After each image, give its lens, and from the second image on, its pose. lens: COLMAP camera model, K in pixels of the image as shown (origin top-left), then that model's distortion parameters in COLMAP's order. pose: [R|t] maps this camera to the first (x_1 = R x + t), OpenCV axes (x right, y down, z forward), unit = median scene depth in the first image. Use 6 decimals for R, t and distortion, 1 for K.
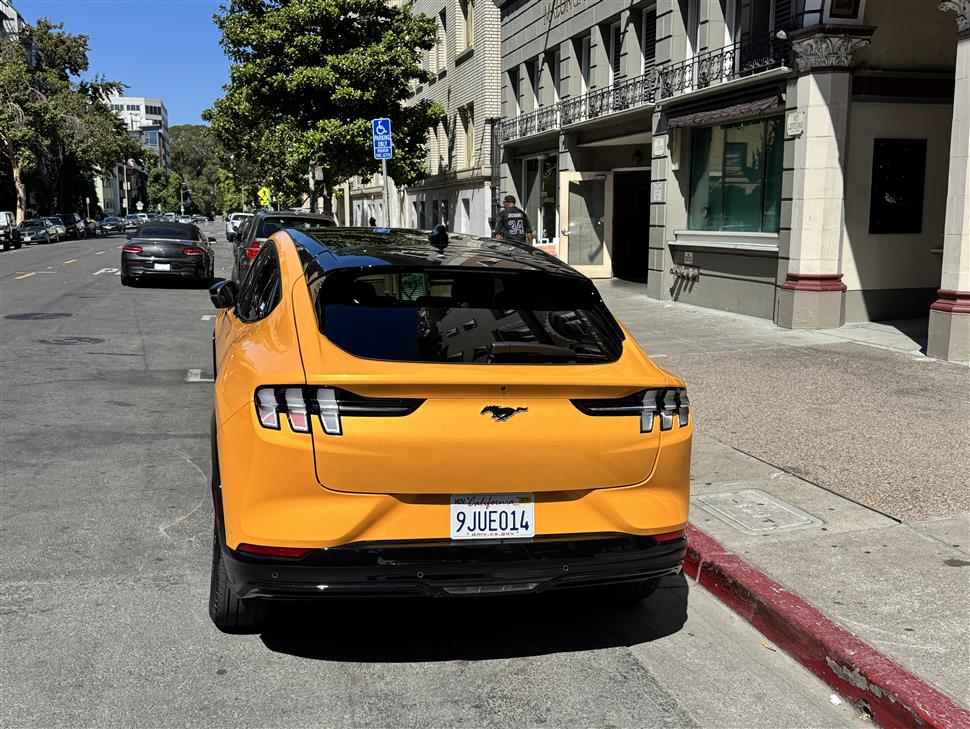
lens RADIAL K [[947.3, 0, 482.7], [0, 947.3, 365.8], [0, 0, 1]] dist [0.171304, -0.367604]
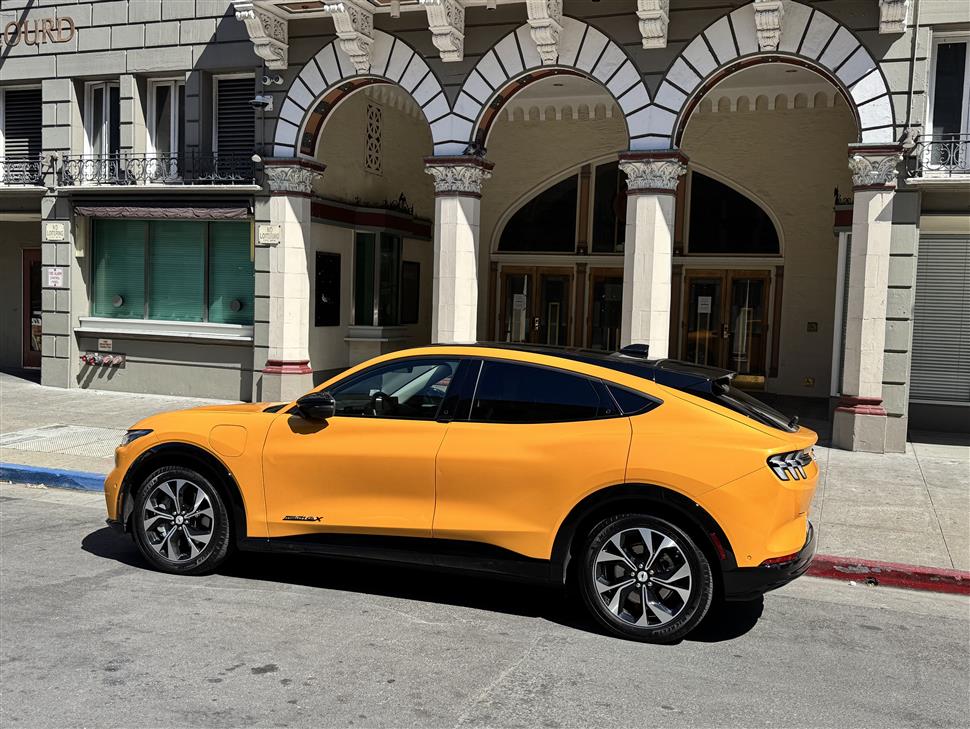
lens RADIAL K [[947.3, 0, 482.7], [0, 947.3, 365.8], [0, 0, 1]] dist [0.171304, -0.367604]
pose [[0.576917, -0.034074, 0.816092, -0.485424], [0.094611, 0.995192, -0.025331, -0.035427], [-0.811305, 0.091825, 0.577367, 0.123106]]
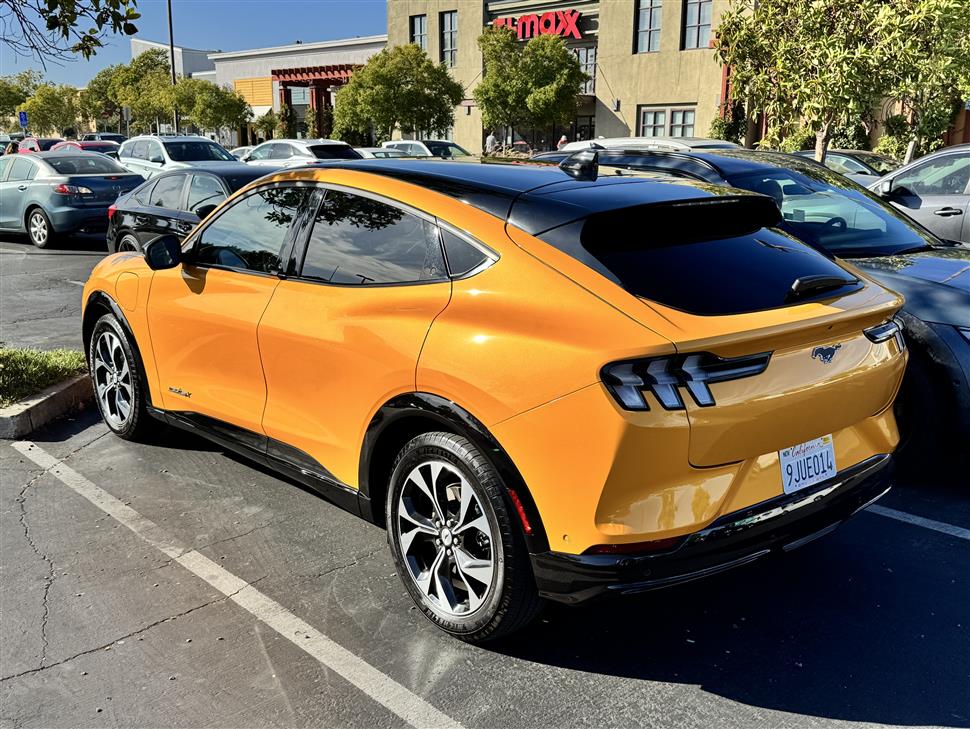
lens RADIAL K [[947.3, 0, 482.7], [0, 947.3, 365.8], [0, 0, 1]] dist [0.171304, -0.367604]
pose [[0.903725, -0.147104, 0.402047, -0.182123], [0.106556, 0.986848, 0.121559, -0.024536], [-0.414642, -0.067015, 0.907514, 0.075839]]
